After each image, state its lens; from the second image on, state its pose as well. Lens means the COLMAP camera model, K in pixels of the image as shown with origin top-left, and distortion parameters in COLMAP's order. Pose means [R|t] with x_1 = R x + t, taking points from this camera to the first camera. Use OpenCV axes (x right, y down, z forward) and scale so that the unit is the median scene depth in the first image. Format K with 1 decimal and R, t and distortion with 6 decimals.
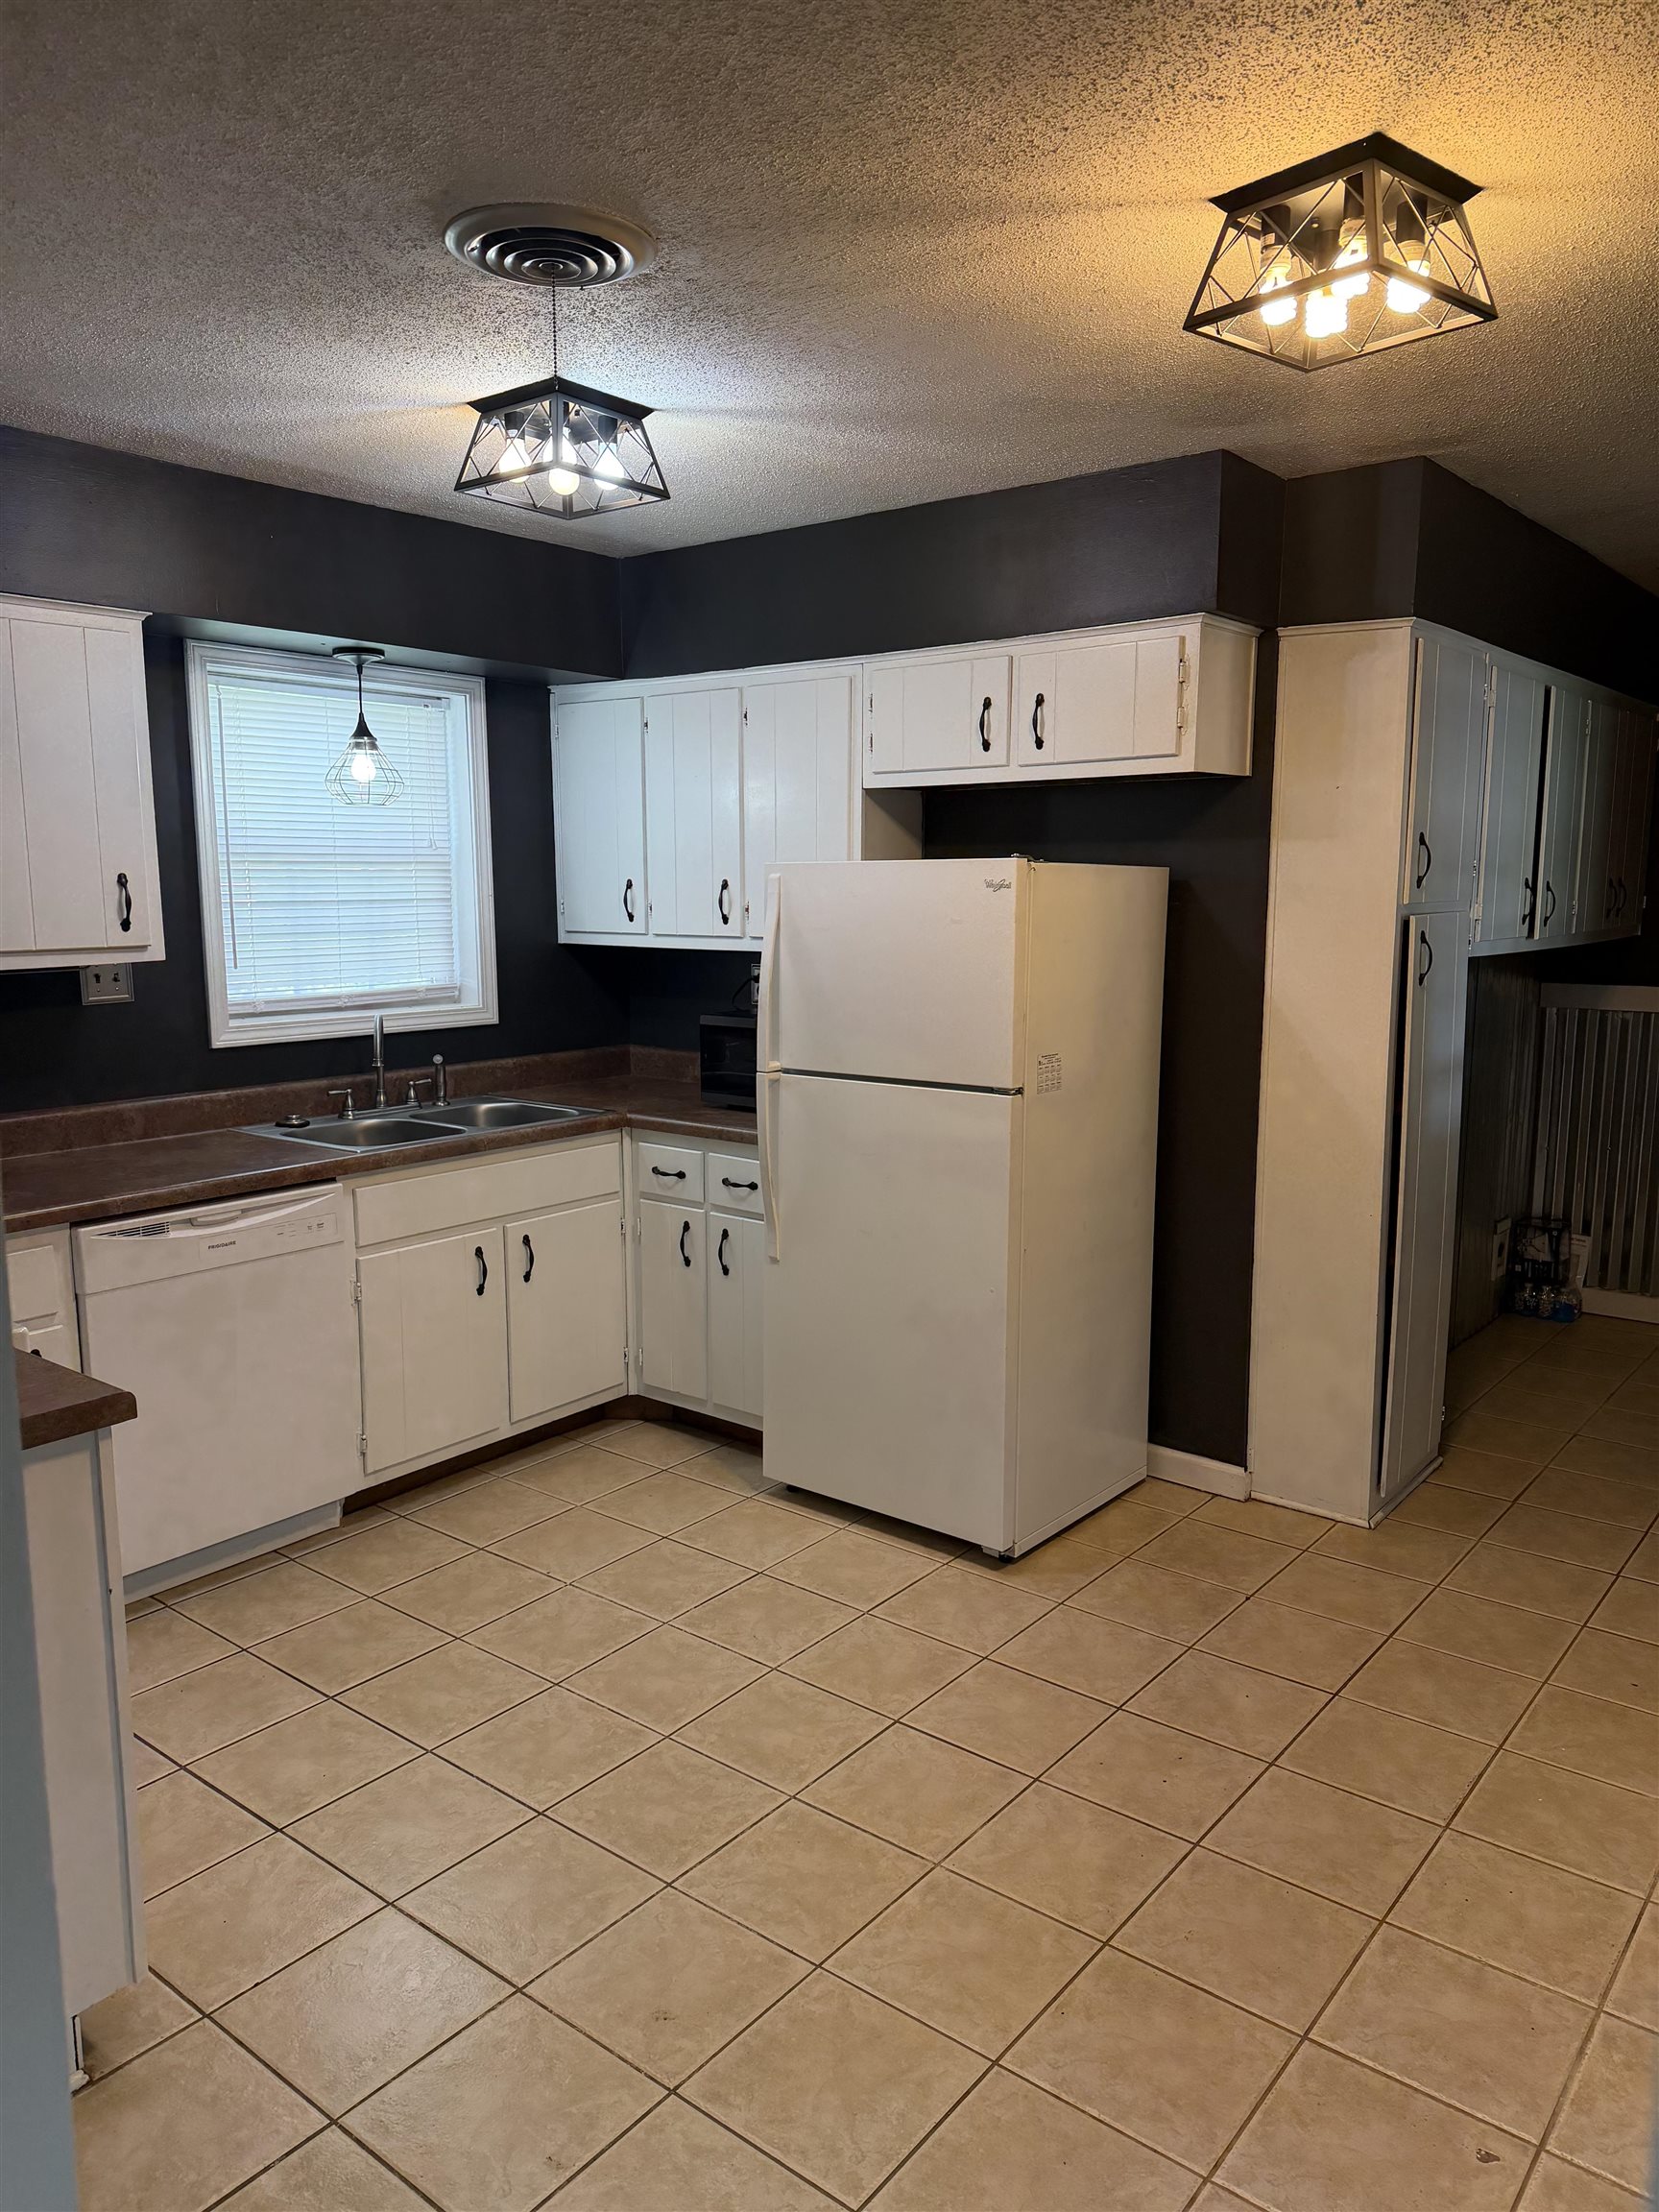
lens RADIAL K [[1560.2, 0, 829.5], [0, 1560.2, 1106.0], [0, 0, 1]] dist [0.114561, -0.177001]
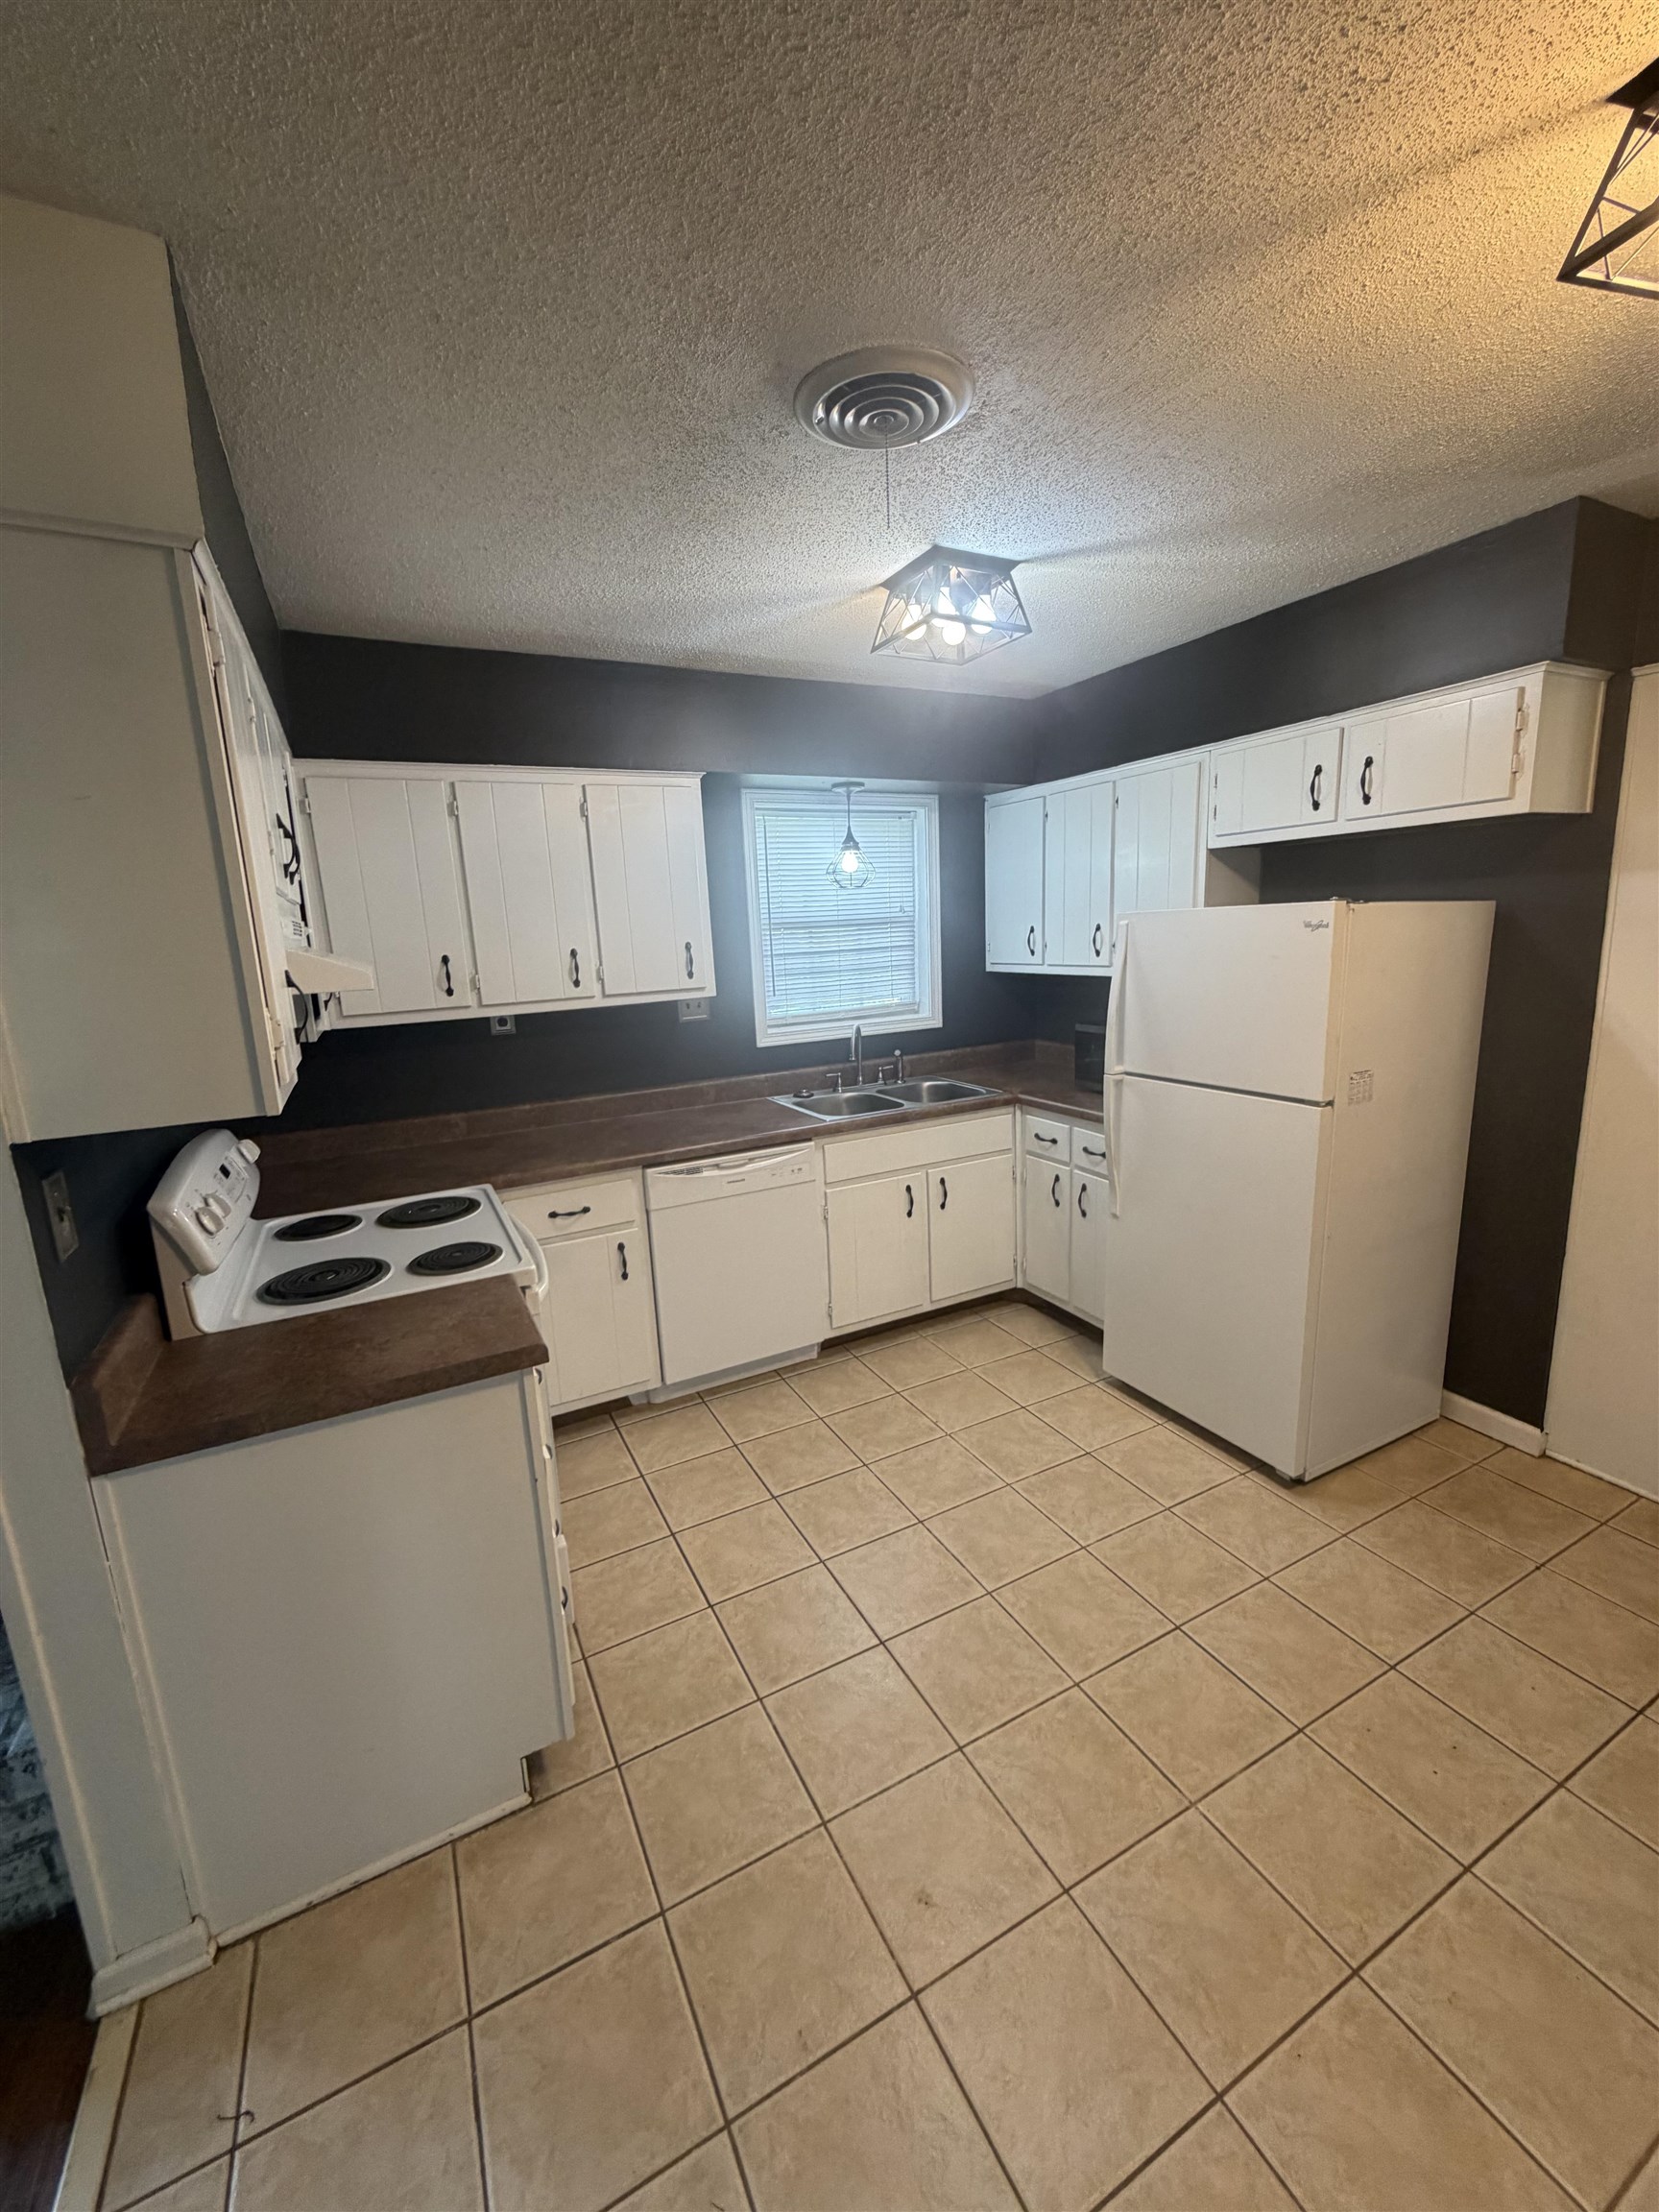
lens RADIAL K [[879.9, 0, 827.0], [0, 879.9, 1100.4], [0, 0, 1]] dist [-0.002527, -0.000029]
pose [[0.911046, 0.039825, -0.410377, 0.048053], [-0.014827, 0.997845, 0.063920, -0.046291], [0.412038, -0.052149, 0.909673, 0.244424]]
